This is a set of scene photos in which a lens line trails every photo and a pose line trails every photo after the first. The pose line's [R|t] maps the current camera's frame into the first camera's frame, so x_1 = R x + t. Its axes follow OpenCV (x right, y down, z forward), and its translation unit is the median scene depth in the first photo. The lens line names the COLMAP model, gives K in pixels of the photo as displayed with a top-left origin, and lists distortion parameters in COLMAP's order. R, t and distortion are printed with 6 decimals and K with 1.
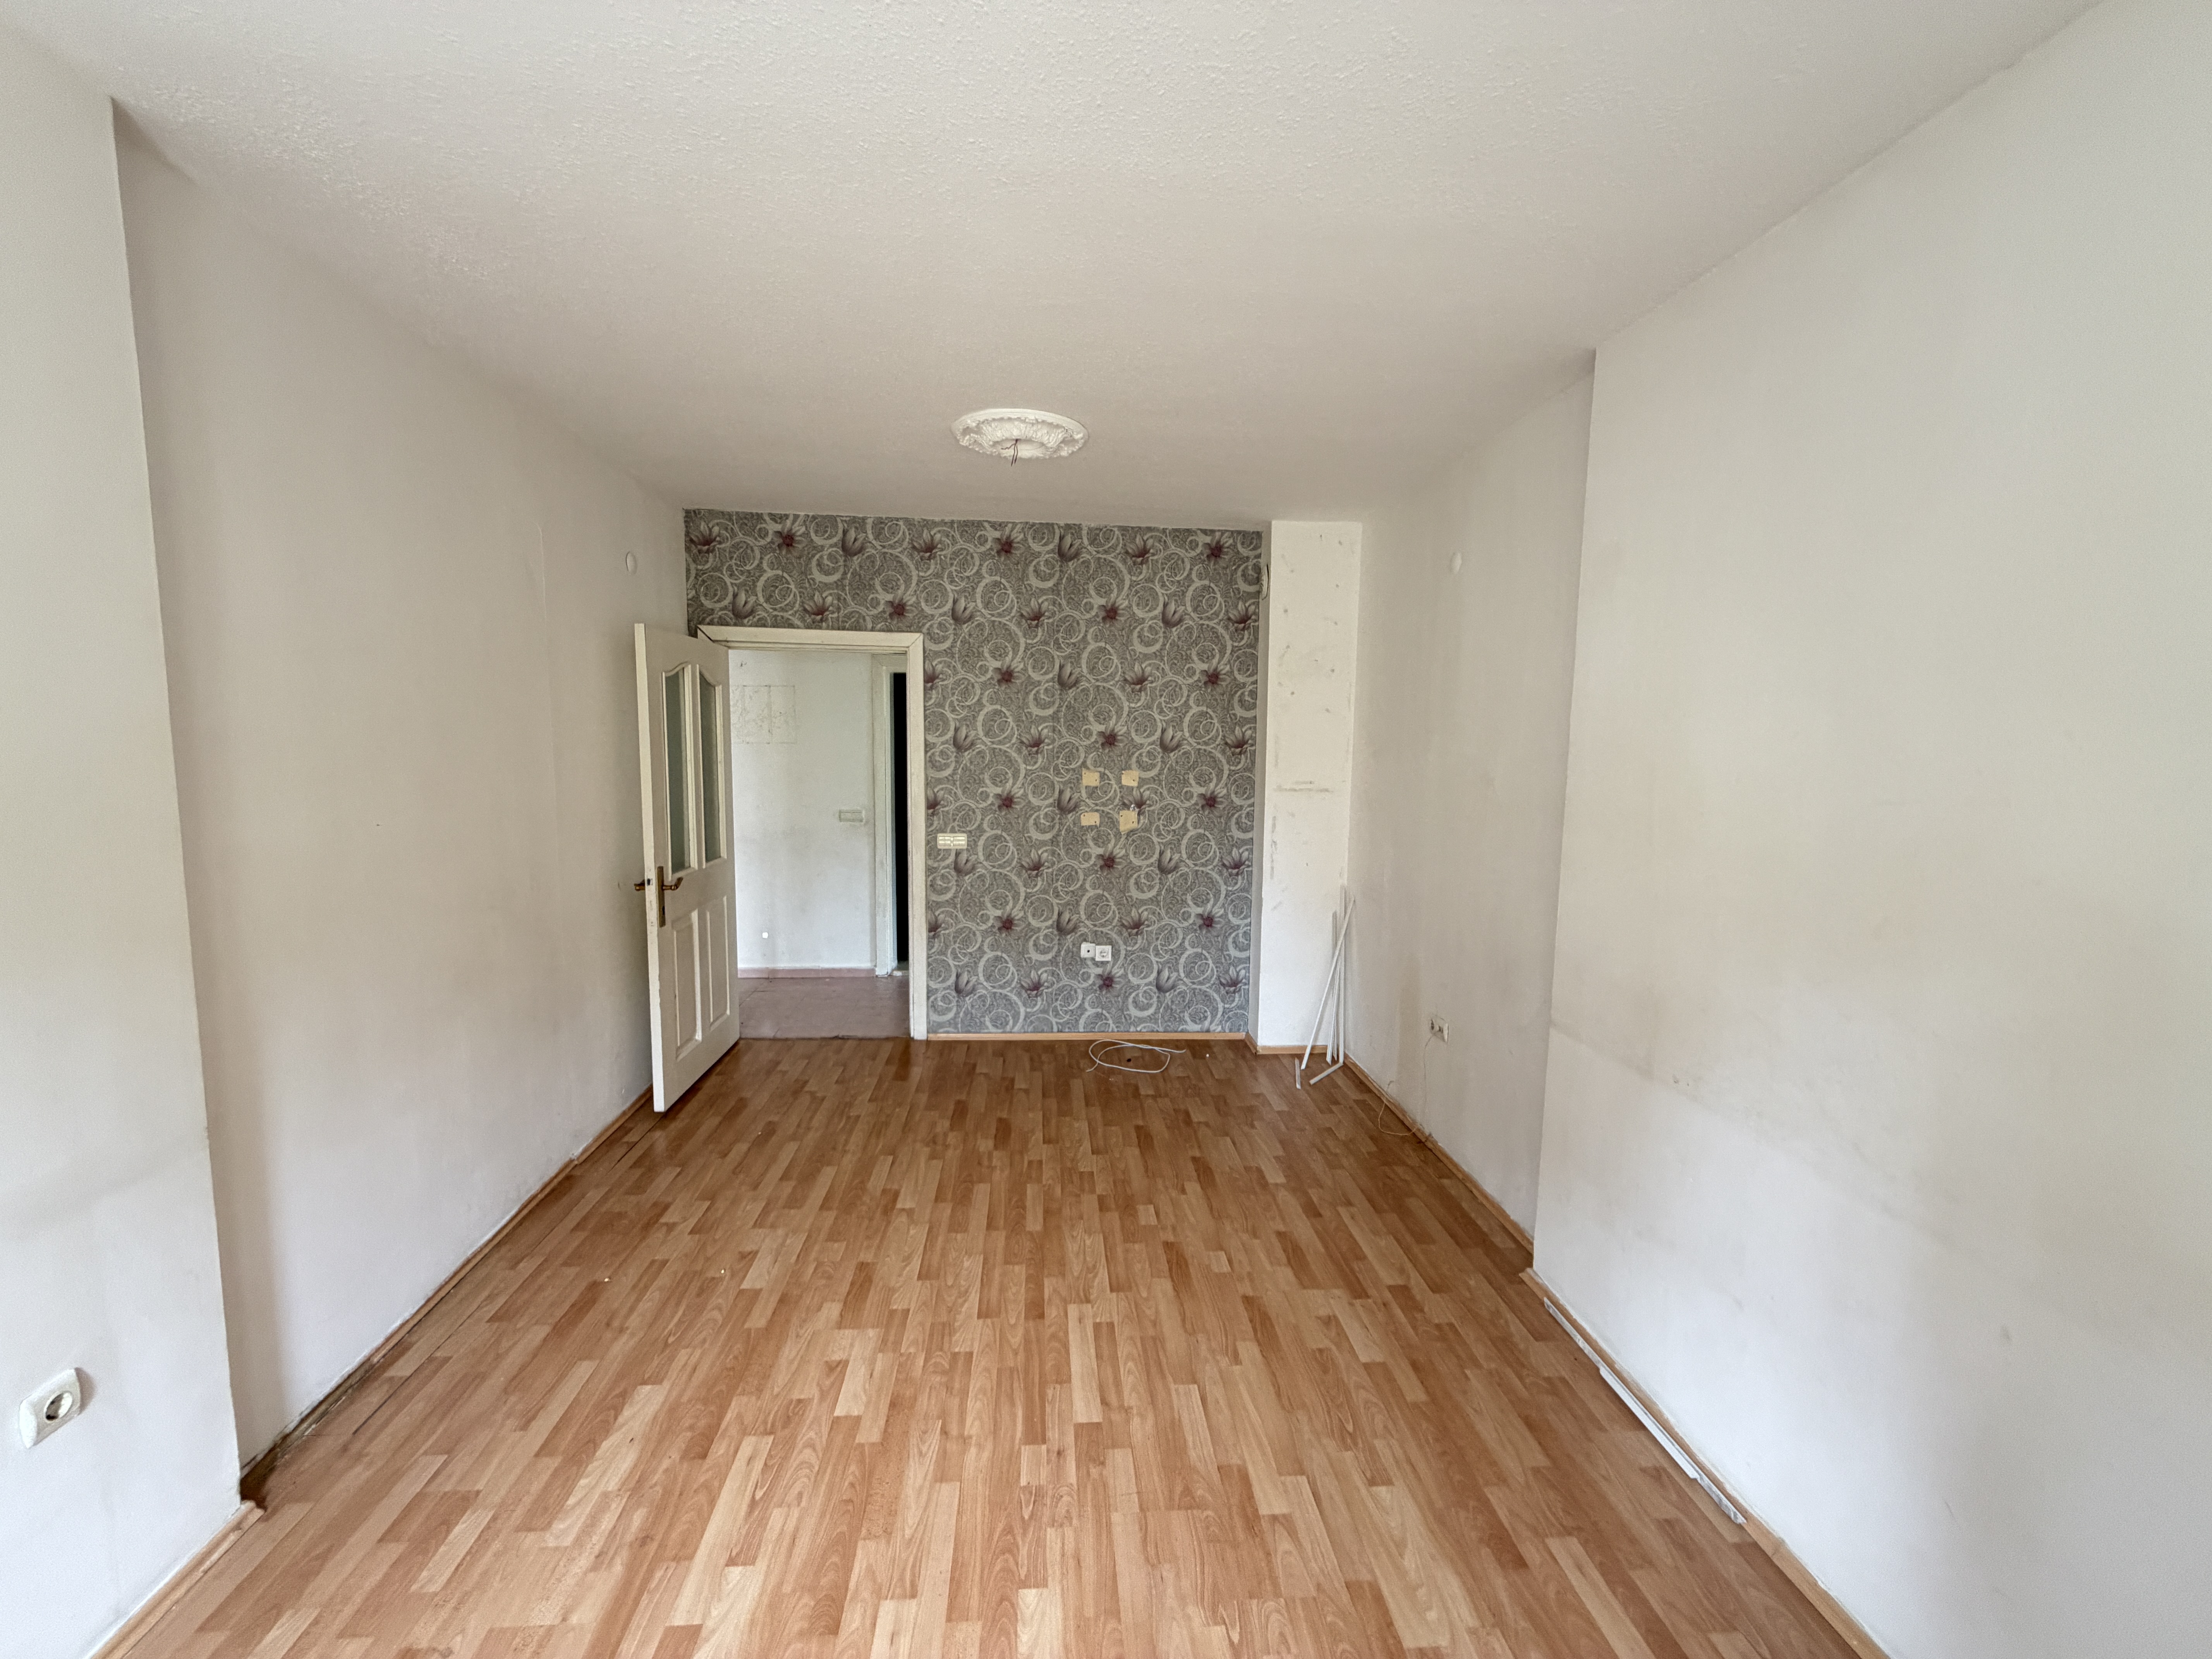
lens RADIAL K [[887.6, 0, 1102.4], [0, 887.6, 834.8], [0, 0, 1]] dist [0.001656, -0.000039]
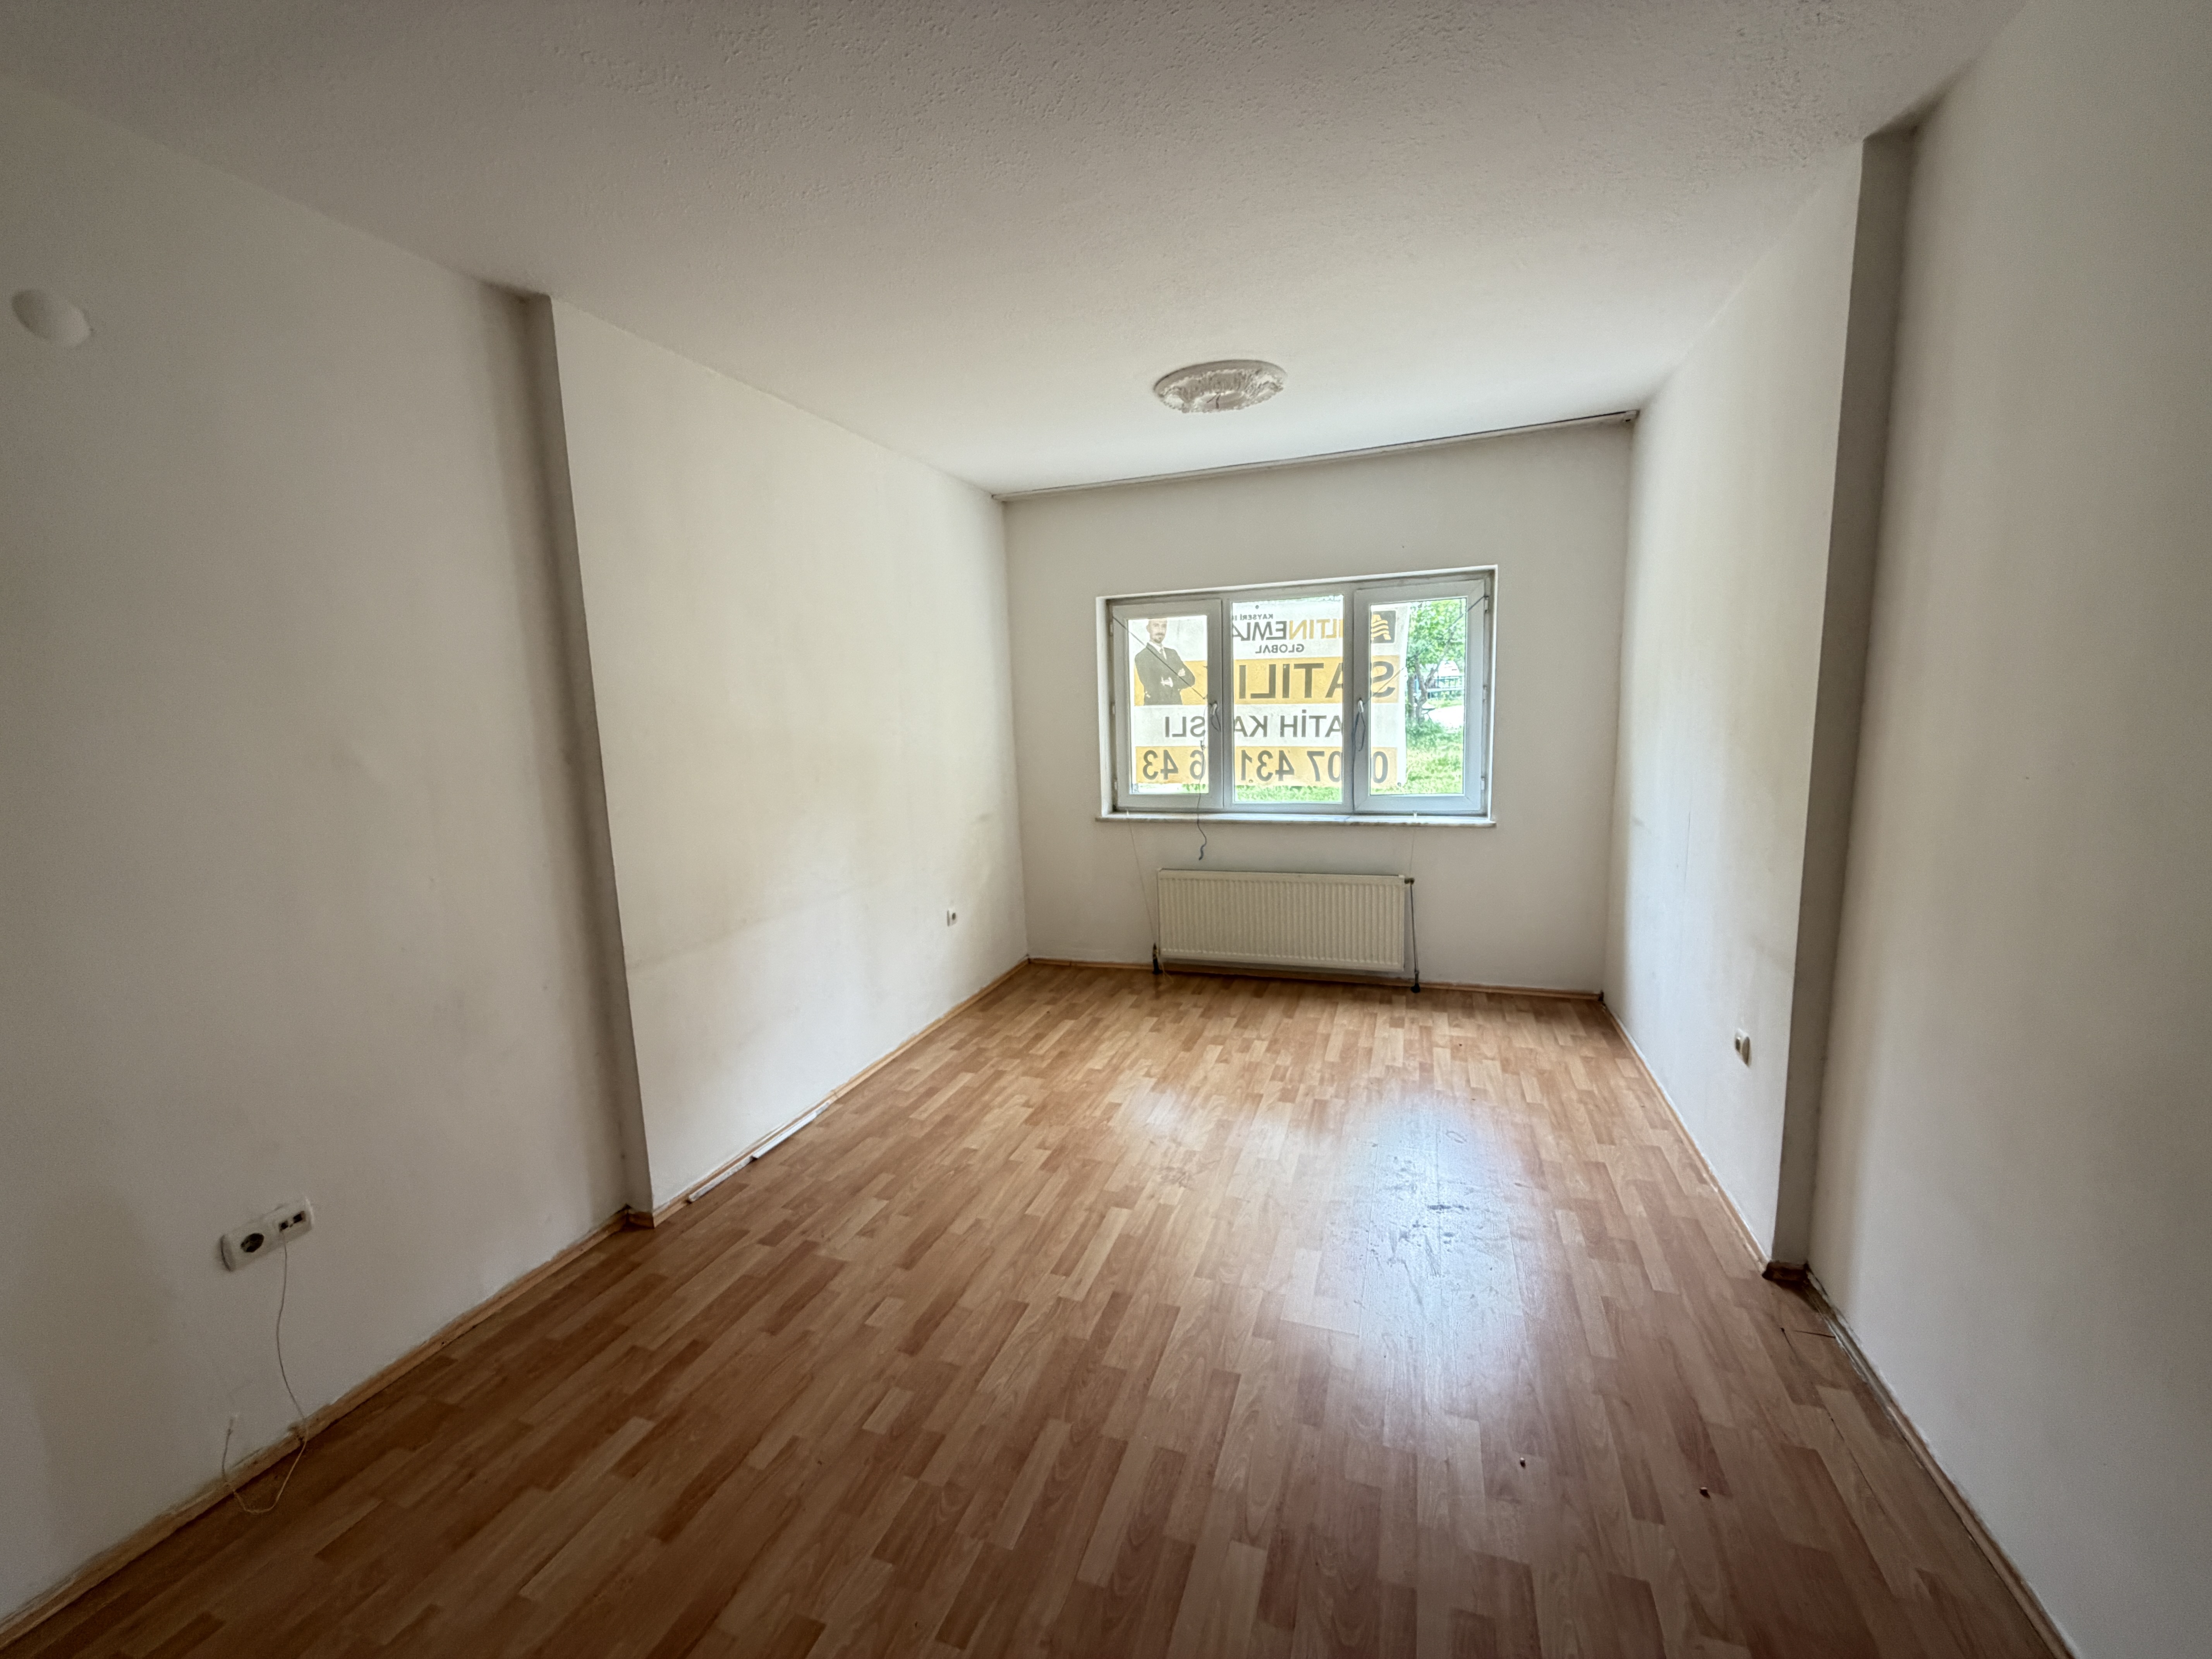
lens RADIAL K [[785.9, 0, 1116.3], [0, 785.9, 799.5], [0, 0, 1]] dist [0.000173, -0.000009]
pose [[-0.913116, -0.033616, 0.406312, -0.386744], [0.068357, 0.969864, 0.233862, -0.160849], [-0.401929, 0.241318, -0.883300, 1.591773]]
